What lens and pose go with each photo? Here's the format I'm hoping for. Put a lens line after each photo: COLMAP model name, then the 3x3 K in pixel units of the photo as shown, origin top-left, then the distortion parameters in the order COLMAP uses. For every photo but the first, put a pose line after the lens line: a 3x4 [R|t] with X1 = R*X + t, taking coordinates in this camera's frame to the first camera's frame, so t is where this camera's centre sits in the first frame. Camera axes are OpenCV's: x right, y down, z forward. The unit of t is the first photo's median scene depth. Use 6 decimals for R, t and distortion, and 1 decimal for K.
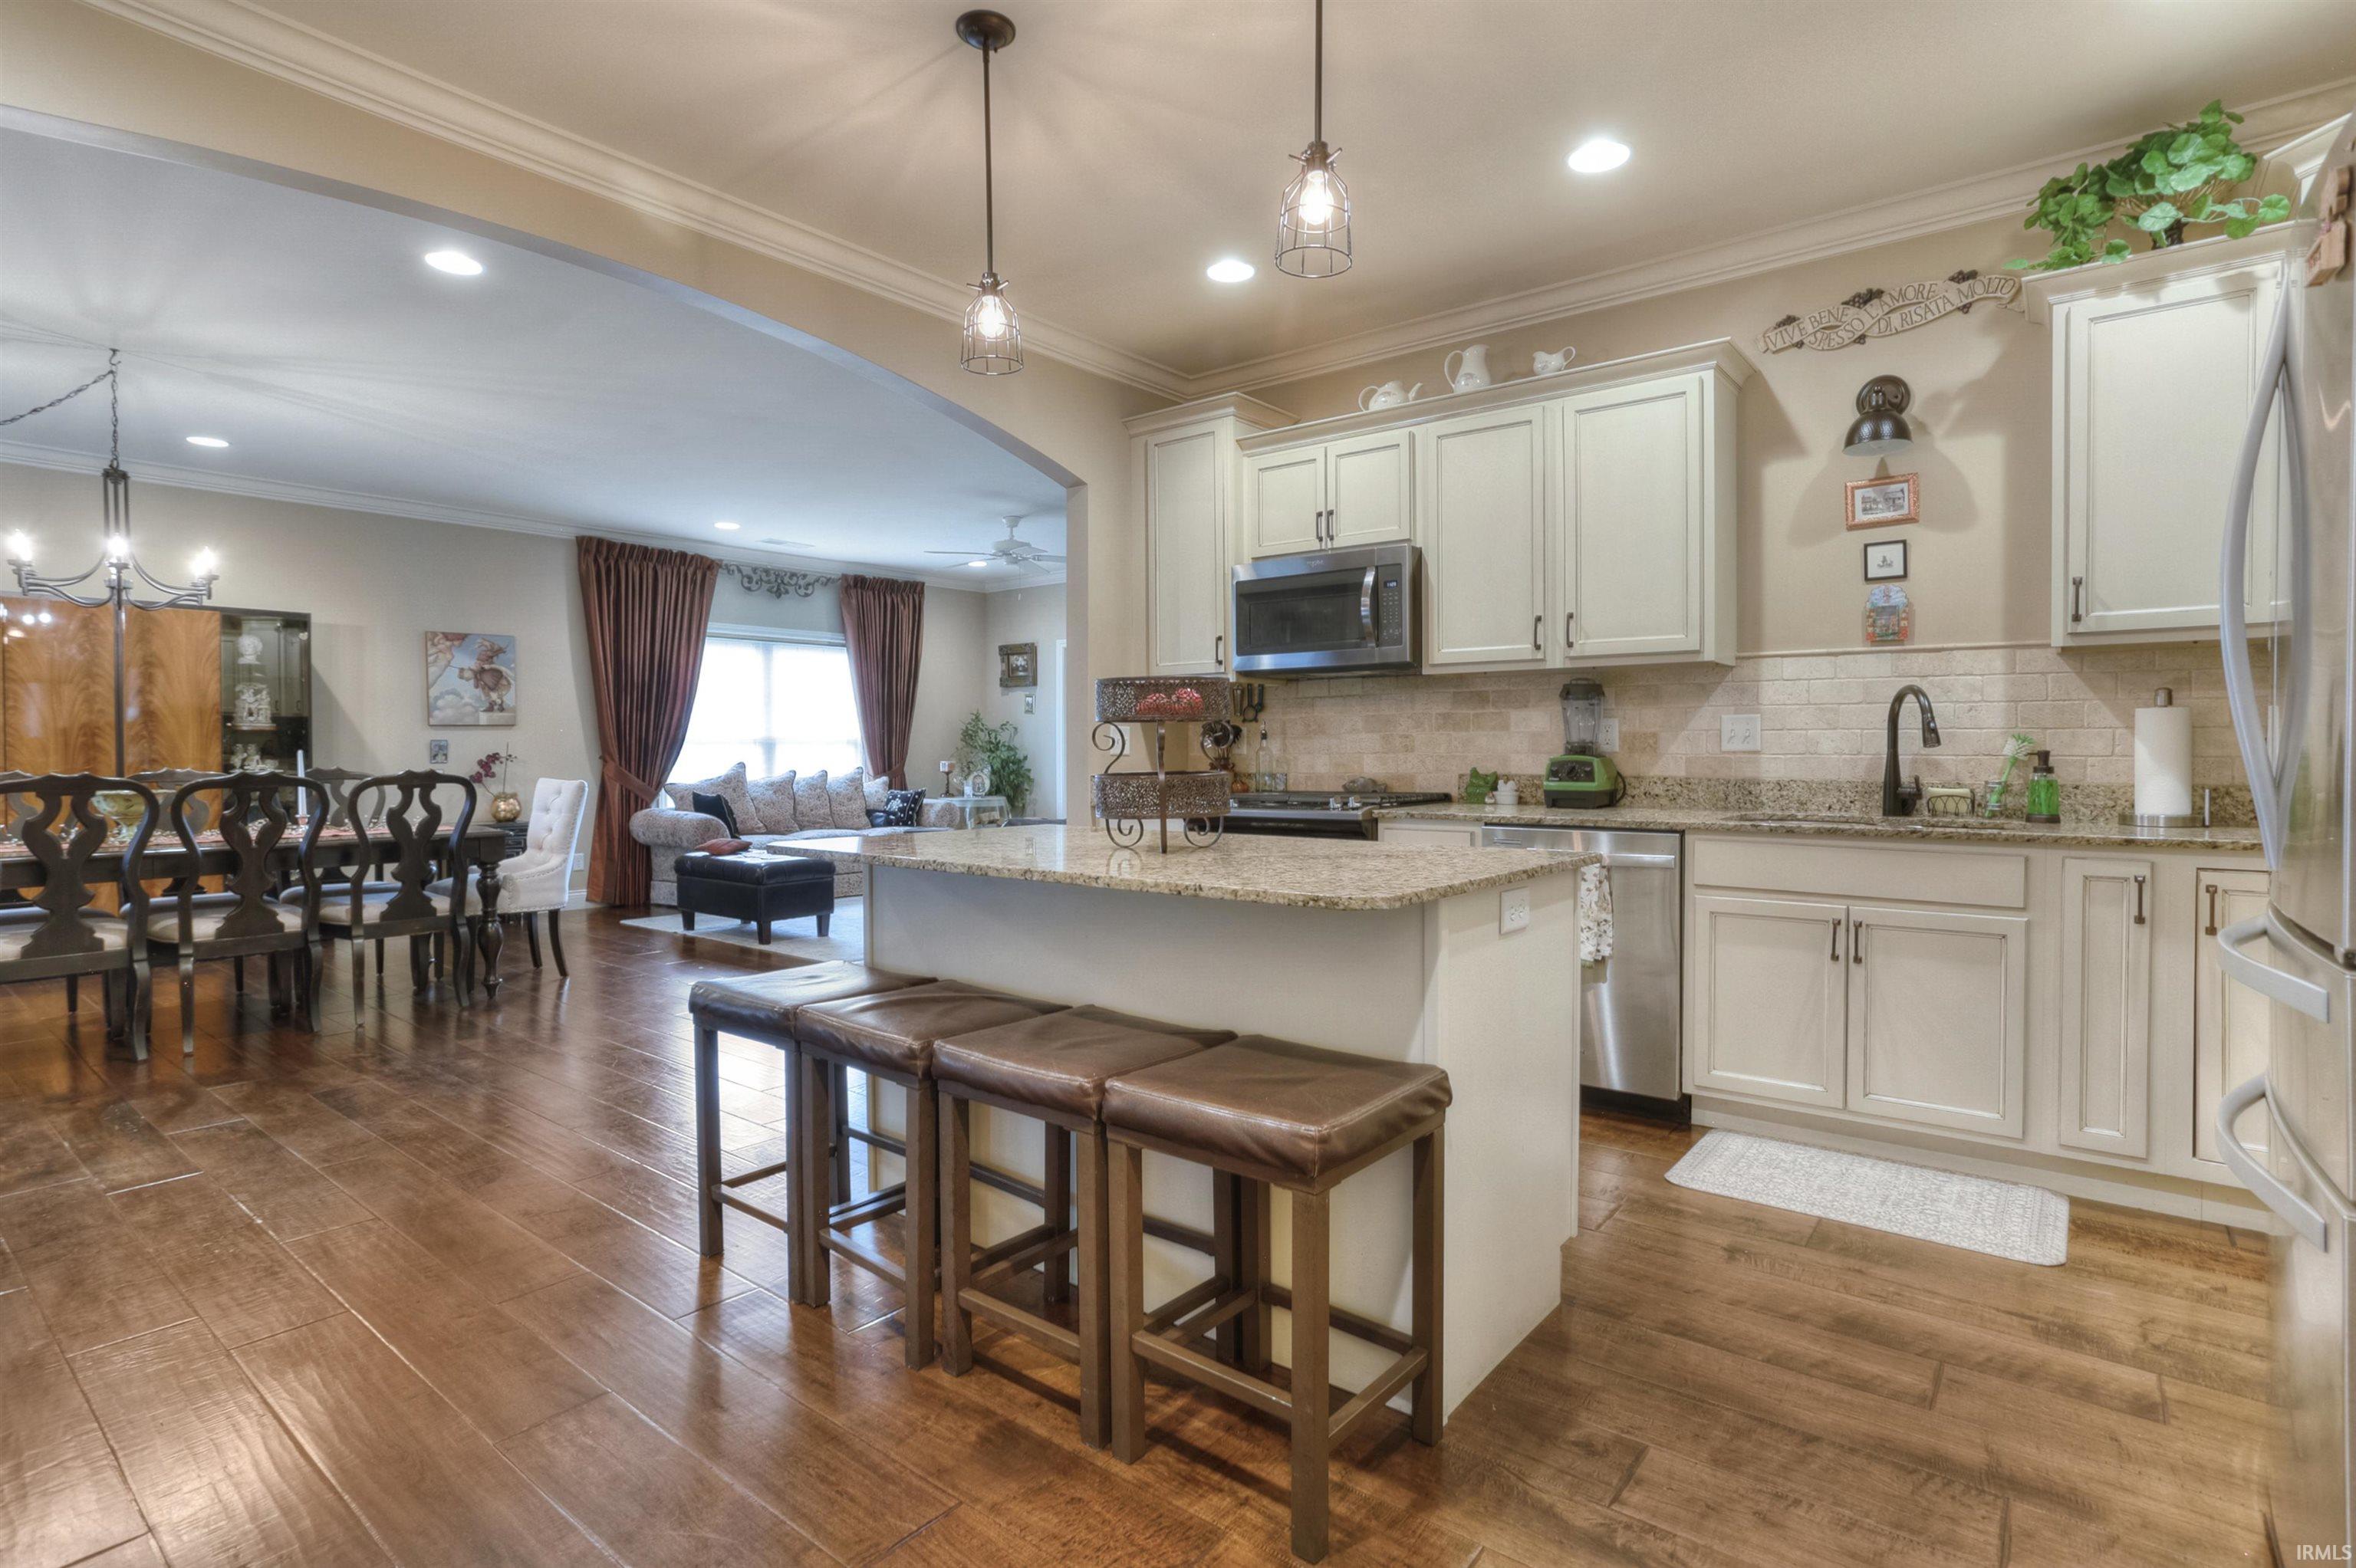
lens RADIAL K [[1148.2, 0, 1174.7], [0, 1148.2, 757.6], [0, 0, 1]] dist [-0.002745, 0.000130]
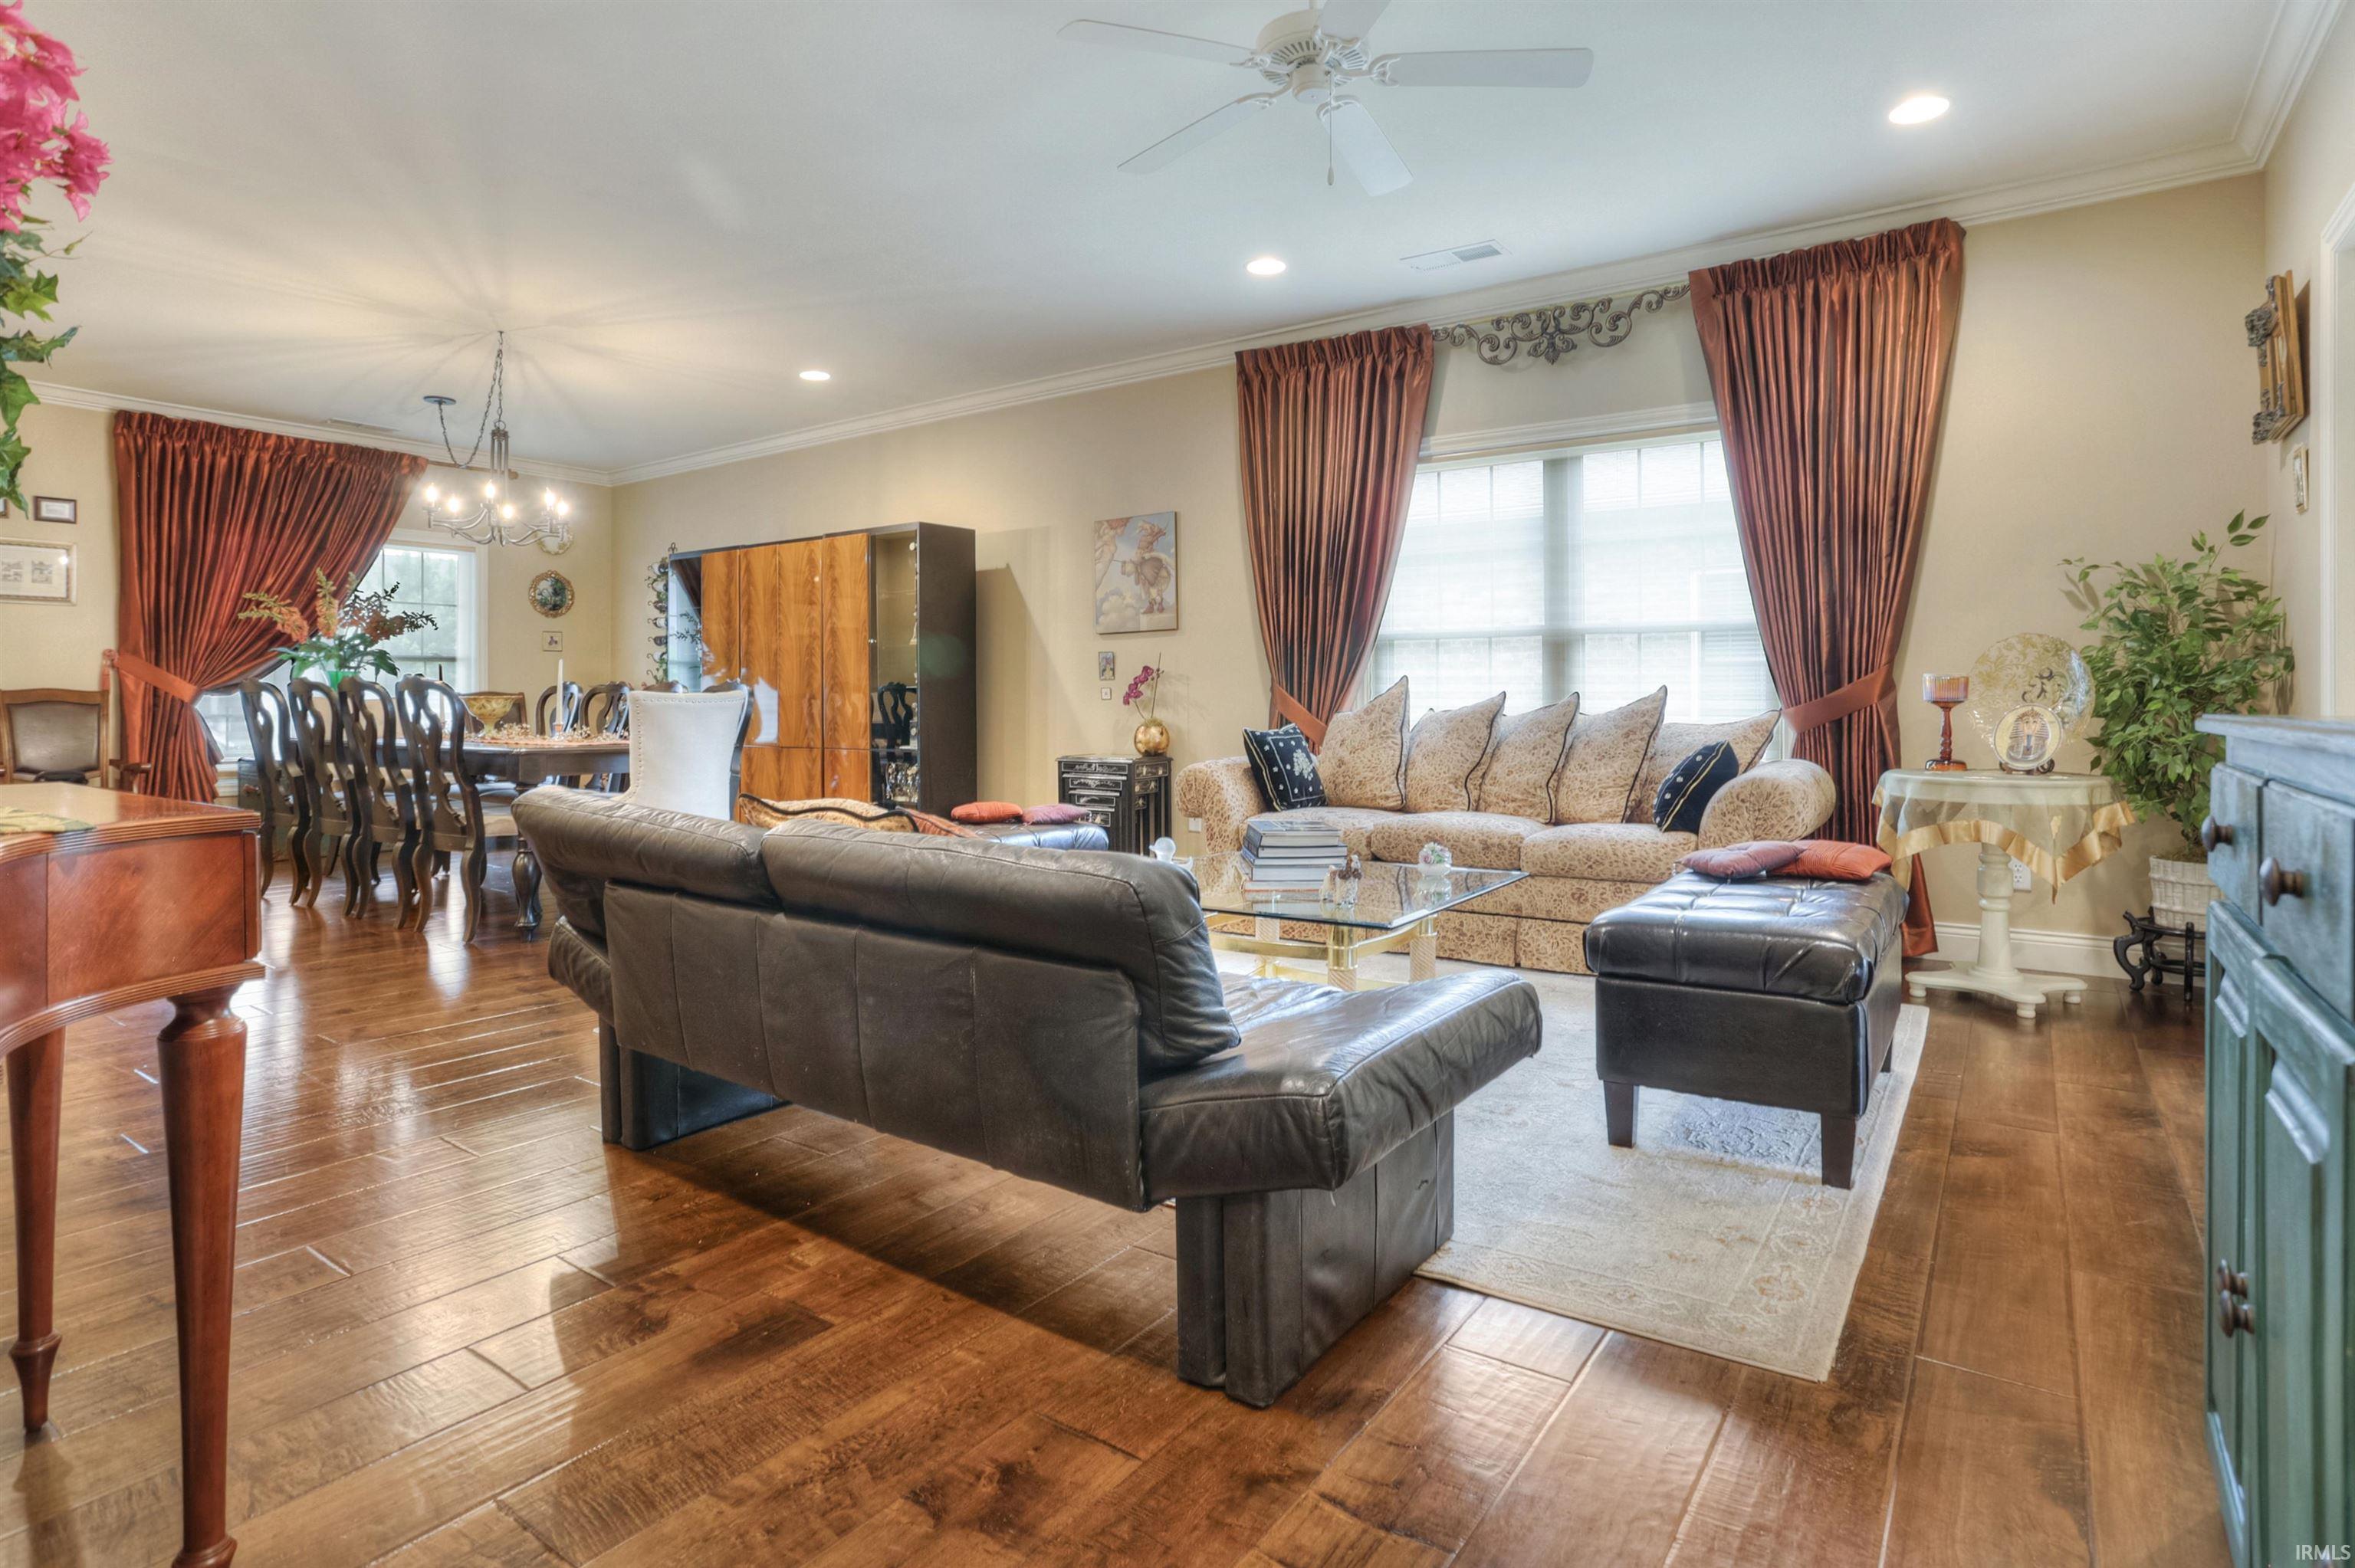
lens RADIAL K [[1245.1, 0, 1218.8], [0, 1245.1, 697.7], [0, 0, 1]] dist [-0.062141, 0.034014]
pose [[0.070072, 0.003216, -0.997537, 0.251177], [-0.002488, 0.999992, 0.003049, 0.014654], [0.997539, 0.002268, 0.070079, 1.000949]]
